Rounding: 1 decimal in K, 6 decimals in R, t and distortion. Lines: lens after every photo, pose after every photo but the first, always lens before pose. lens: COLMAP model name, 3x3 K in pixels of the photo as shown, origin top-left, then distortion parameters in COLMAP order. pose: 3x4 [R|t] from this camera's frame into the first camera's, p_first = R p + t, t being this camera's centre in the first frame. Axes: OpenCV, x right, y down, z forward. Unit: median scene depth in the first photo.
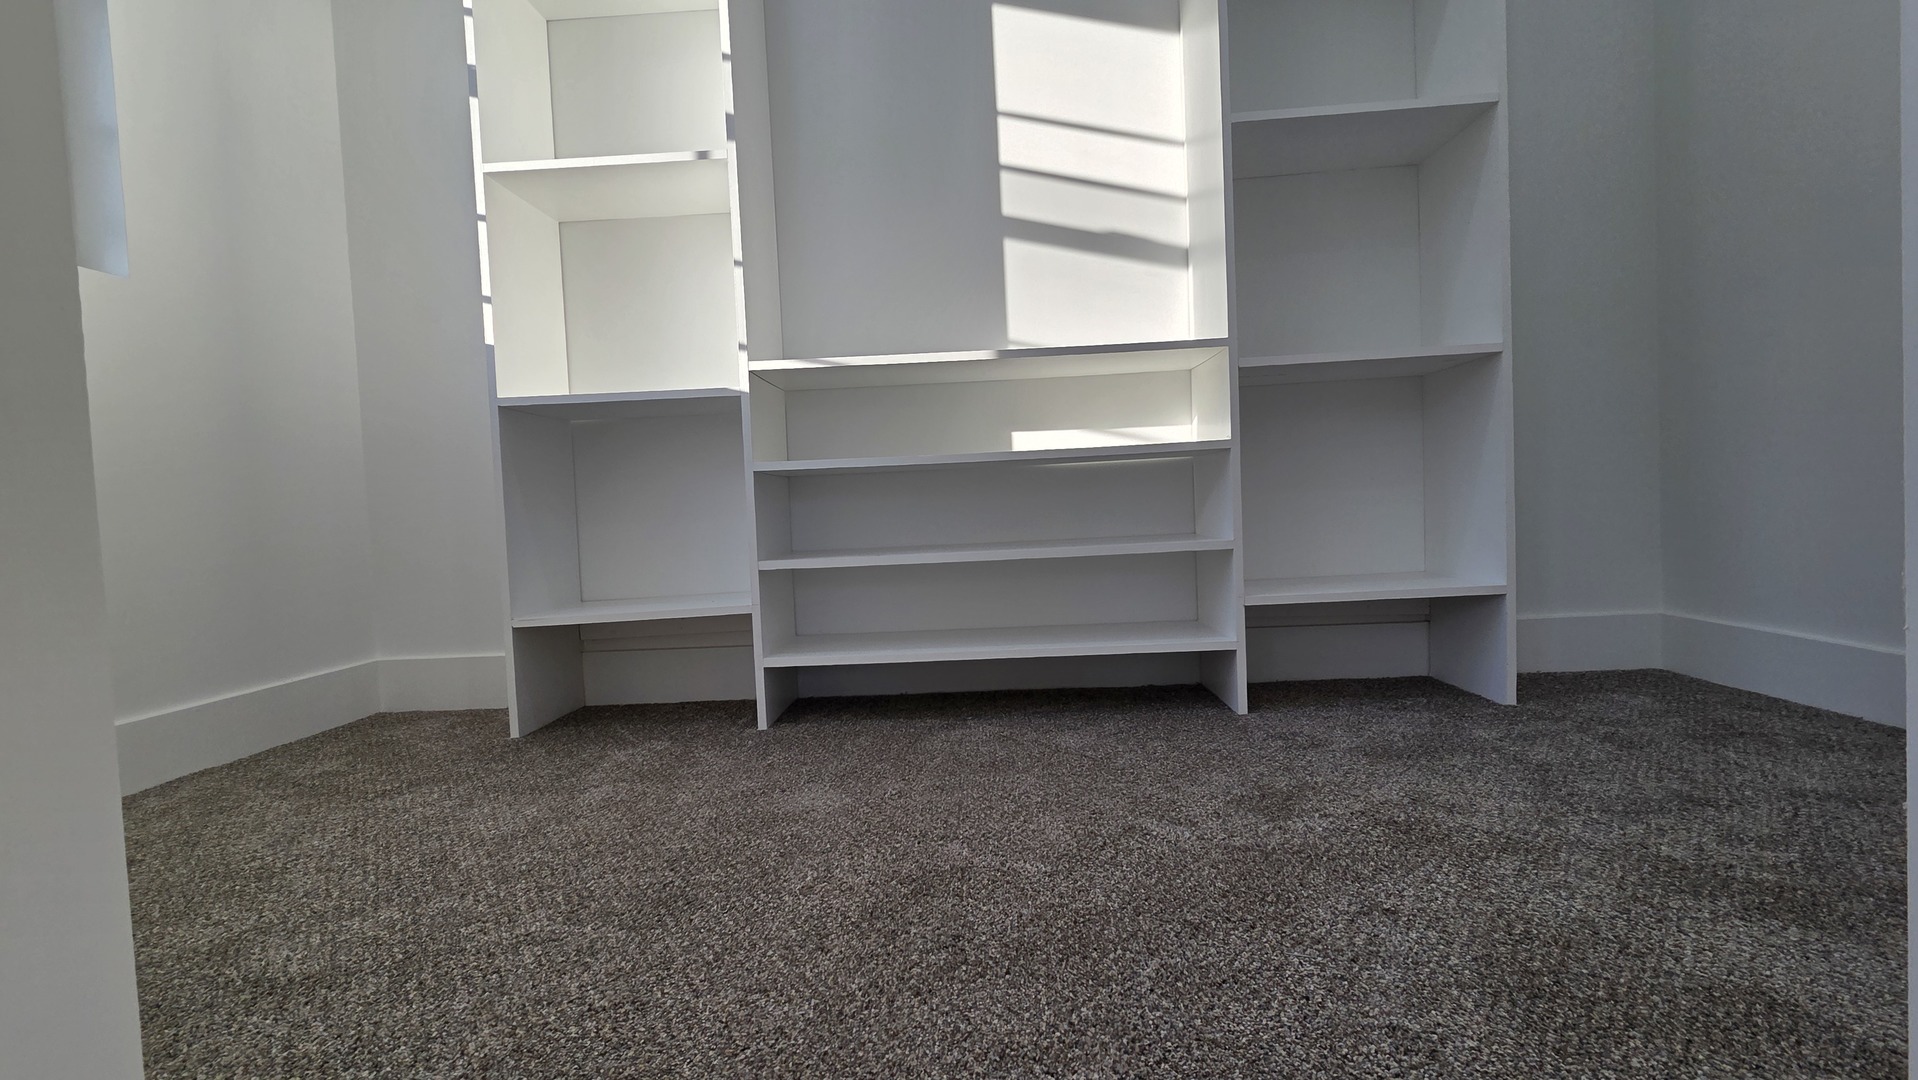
lens RADIAL K [[780.8, 0, 952.3], [0, 780.8, 534.5], [0, 0, 1]] dist [-0.000801, -0.000043]
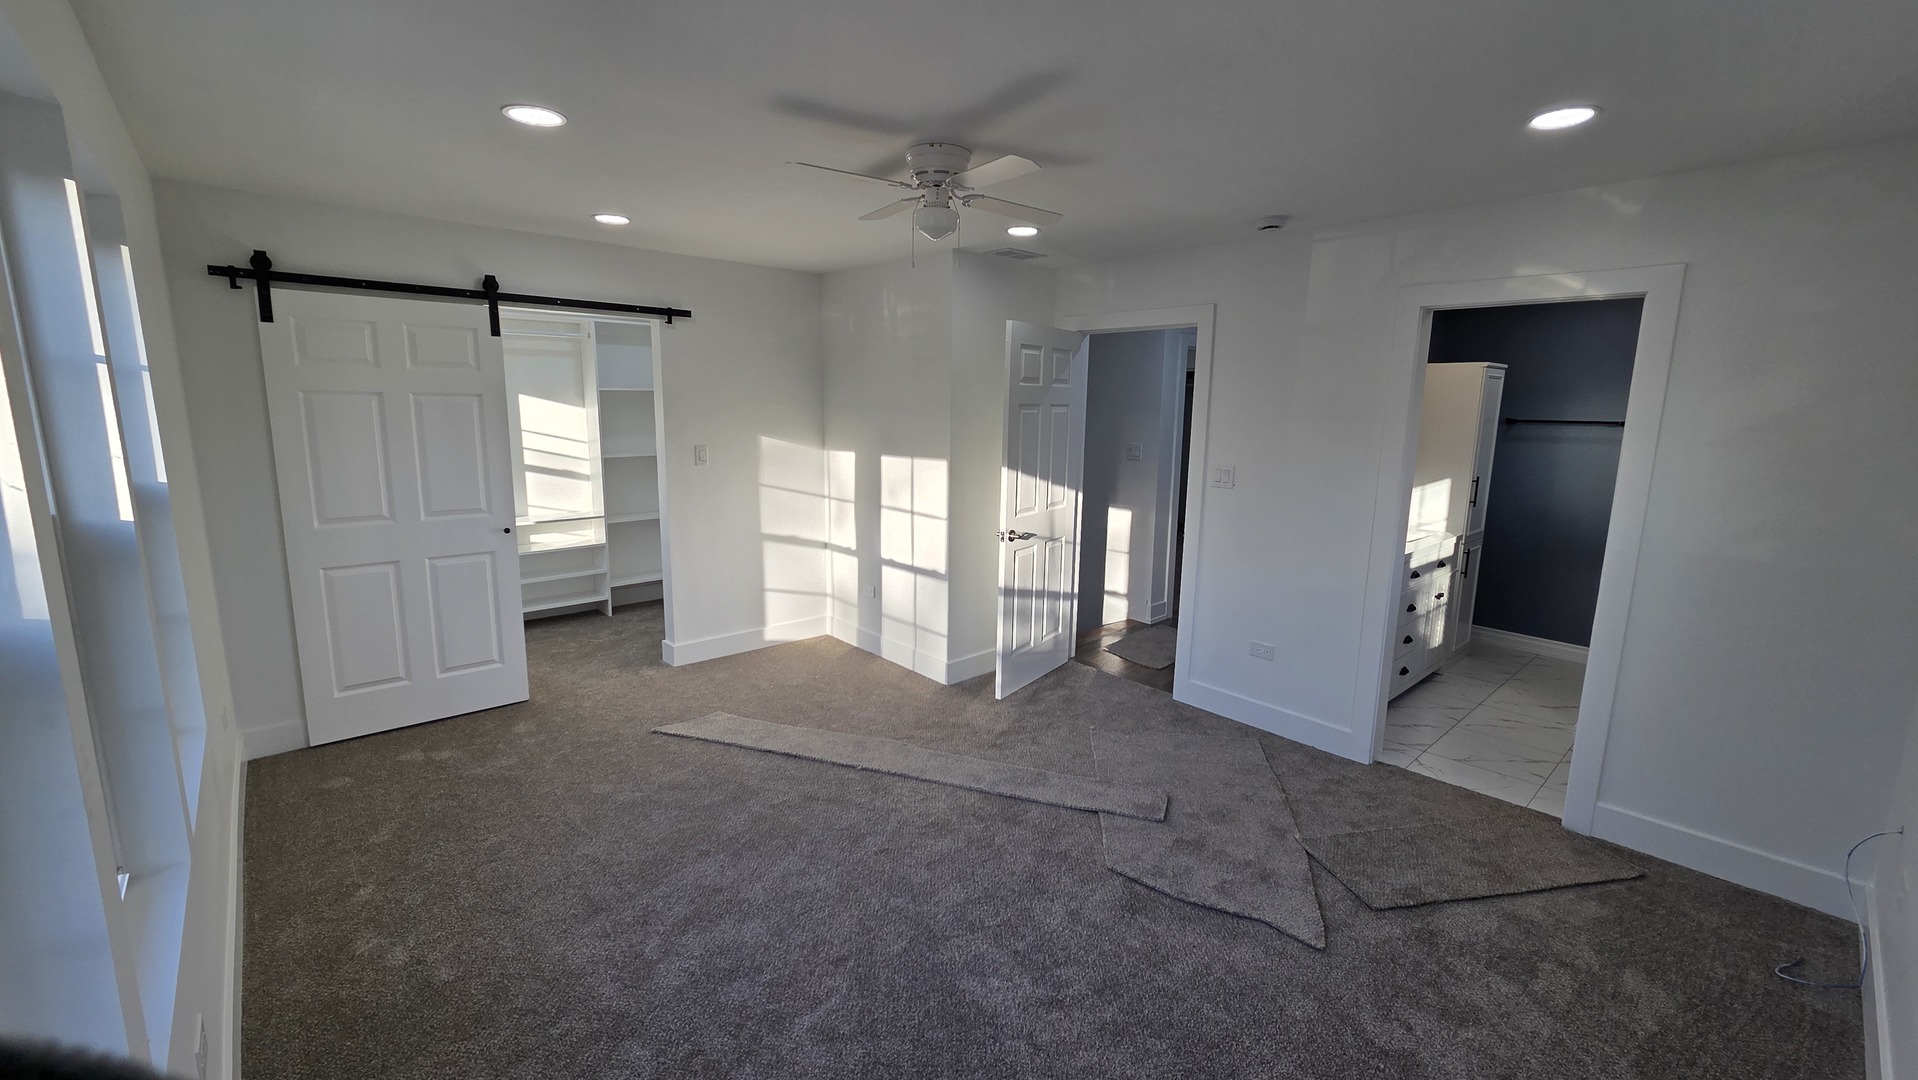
lens RADIAL K [[780.8, 0, 952.3], [0, 780.8, 534.5], [0, 0, 1]] dist [-0.000801, -0.000043]
pose [[0.705552, -0.064405, 0.705726, -1.023138], [-0.025885, 0.992855, 0.116487, -0.599116], [-0.708185, -0.100455, 0.698844, -2.572169]]
